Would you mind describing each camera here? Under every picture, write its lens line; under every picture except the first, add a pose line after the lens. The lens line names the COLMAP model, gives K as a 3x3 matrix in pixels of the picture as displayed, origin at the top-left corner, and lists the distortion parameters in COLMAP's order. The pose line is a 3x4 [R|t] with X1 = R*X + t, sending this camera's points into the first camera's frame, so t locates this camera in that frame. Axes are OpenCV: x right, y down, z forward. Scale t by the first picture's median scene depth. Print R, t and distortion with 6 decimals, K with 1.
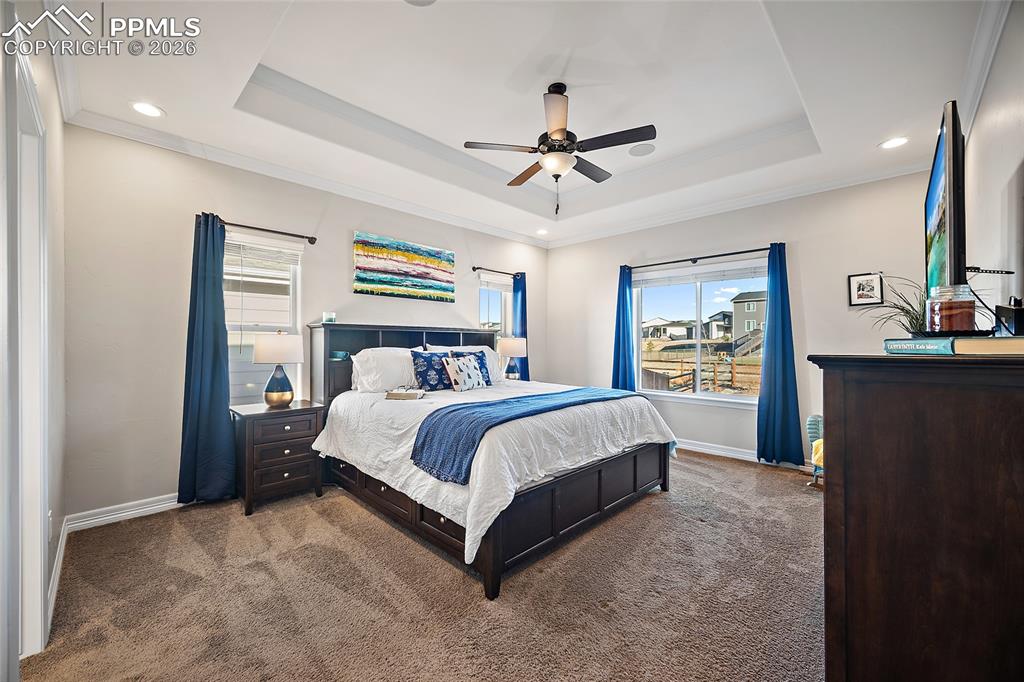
lens RADIAL K [[405.9, 0, 513.7], [0, 405.9, 340.6], [0, 0, 1]] dist [-0.003085, -0.000123]
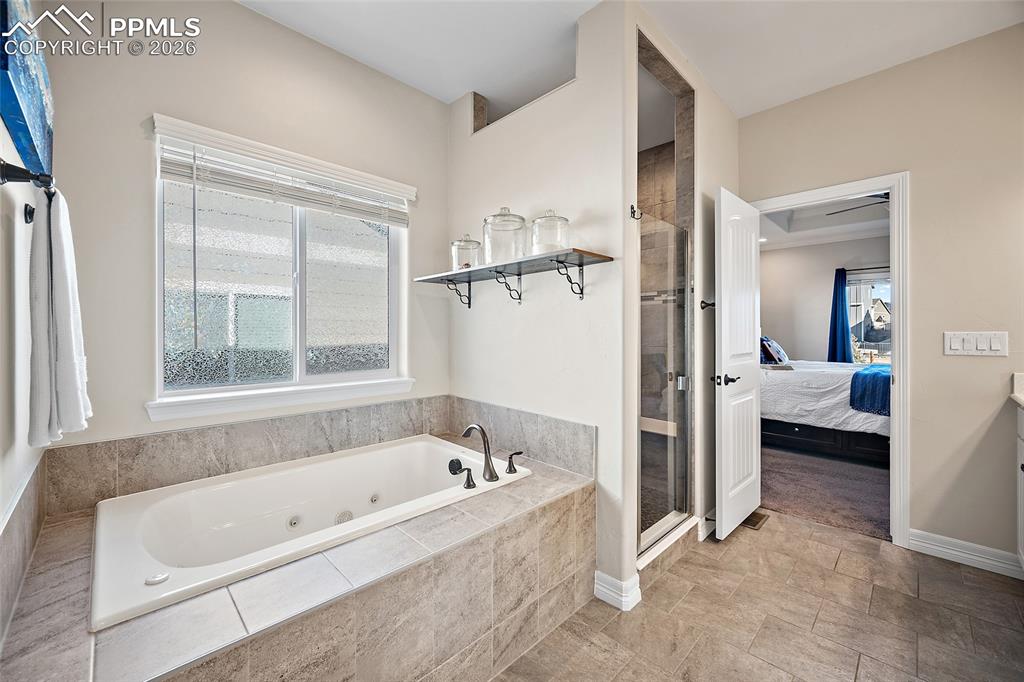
lens RADIAL K [[405.9, 0, 509.6], [0, 405.9, 332.8], [0, 0, 1]] dist [-0.003085, -0.000123]
pose [[0.999836, -0.002901, -0.017881, -1.002800], [0.002983, 0.999985, 0.004572, 0.004290], [0.017868, -0.004625, 0.999830, -0.363873]]
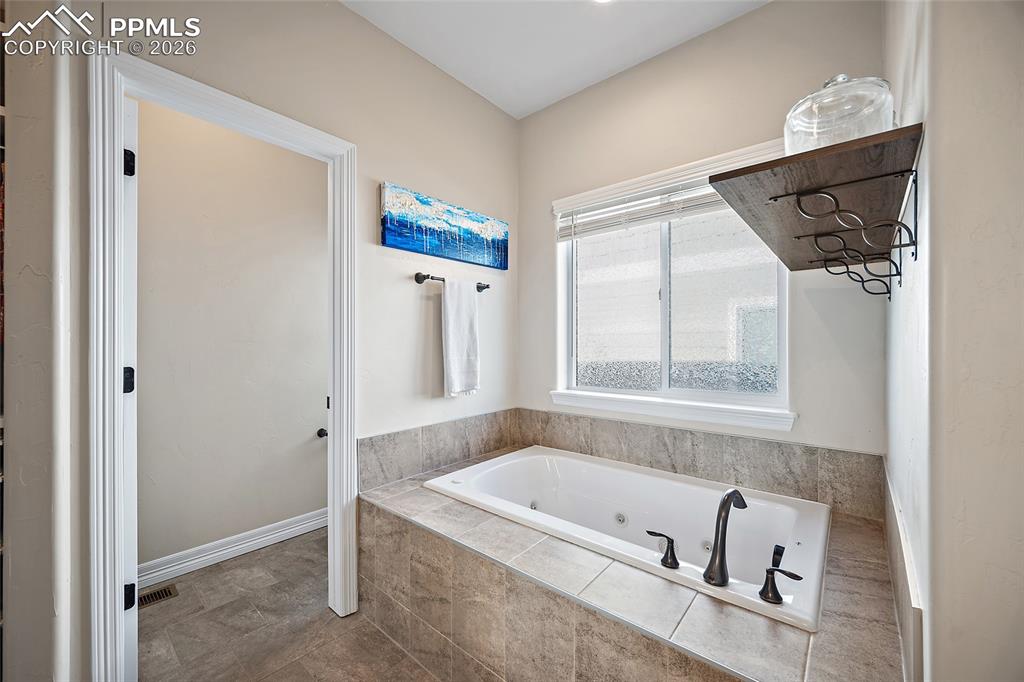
lens RADIAL K [[405.9, 0, 506.5], [0, 405.9, 343.0], [0, 0, 1]] dist [-0.003085, -0.000123]
pose [[0.054270, -0.007927, -0.998495, -0.839284], [0.000217, 0.999969, -0.007927, 0.005322], [0.998526, 0.000214, 0.054270, -0.172508]]
